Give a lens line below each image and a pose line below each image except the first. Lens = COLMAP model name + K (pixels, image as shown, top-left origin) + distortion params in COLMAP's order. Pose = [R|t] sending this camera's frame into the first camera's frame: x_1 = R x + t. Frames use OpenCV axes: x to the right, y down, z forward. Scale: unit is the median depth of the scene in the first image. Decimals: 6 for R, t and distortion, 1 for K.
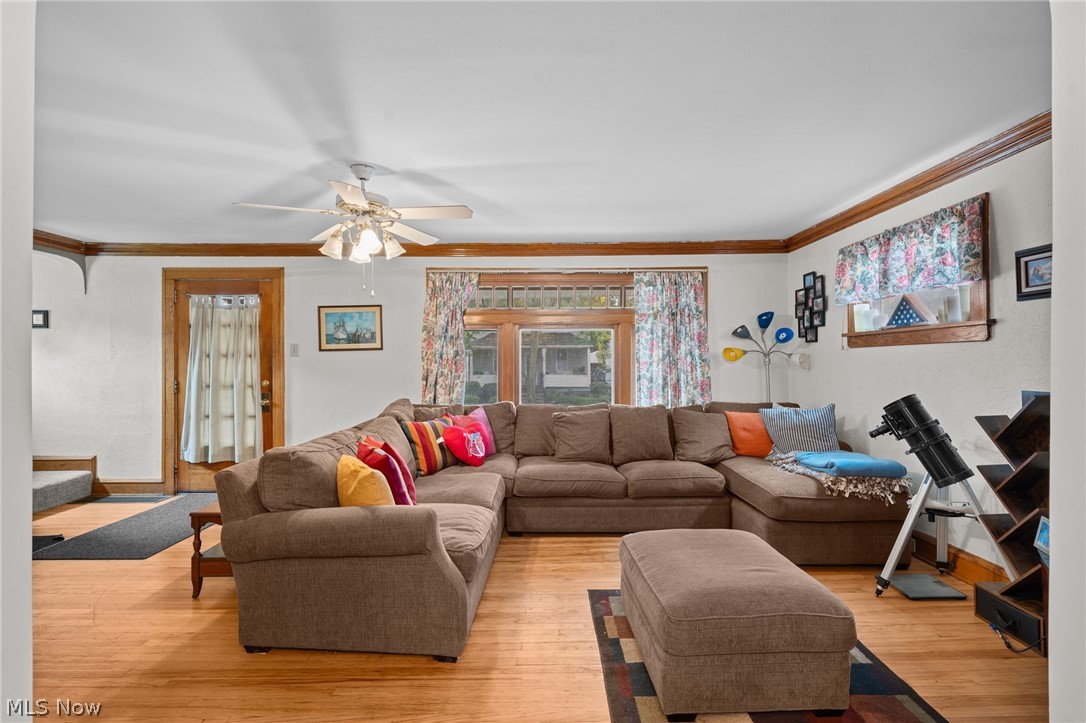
lens RADIAL K [[523.7, 0, 546.2], [0, 523.7, 360.7], [0, 0, 1]] dist [0.002364, 0.000437]
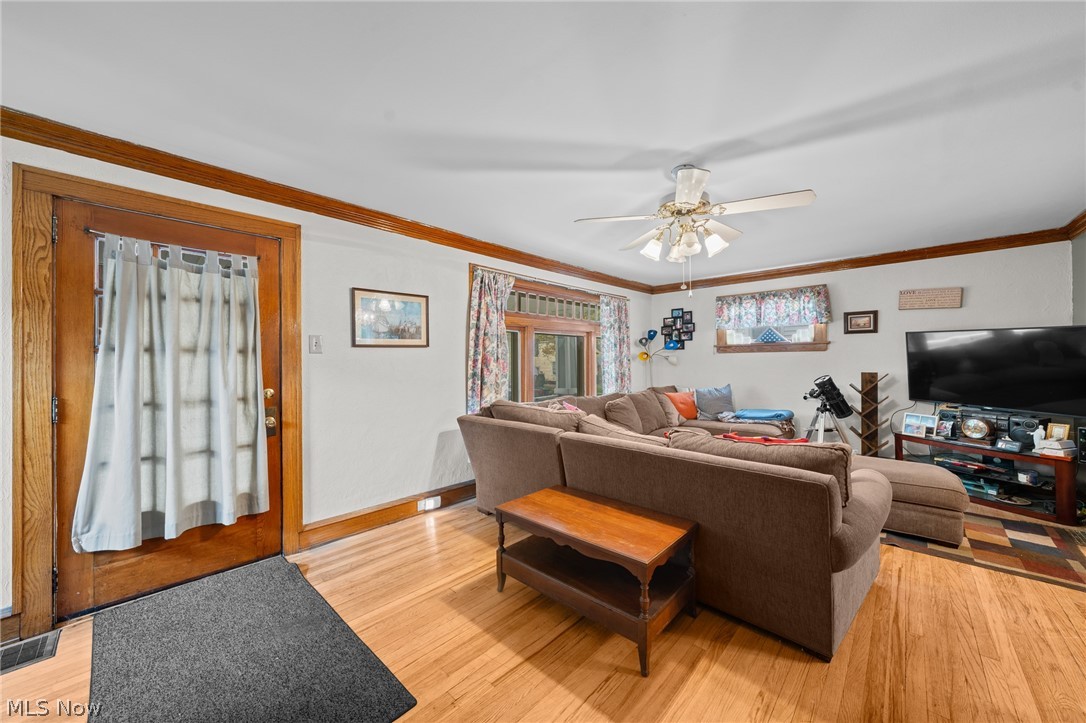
lens RADIAL K [[390.9, 0, 546.3], [0, 390.9, 361.3], [0, 0, 1]] dist [-0.001172, 0.000065]
pose [[0.685173, 0.000052, 0.728380, -0.668822], [0.001560, 0.999998, -0.001539, 0.004259], [-0.728379, 0.002191, 0.685171, 0.413938]]
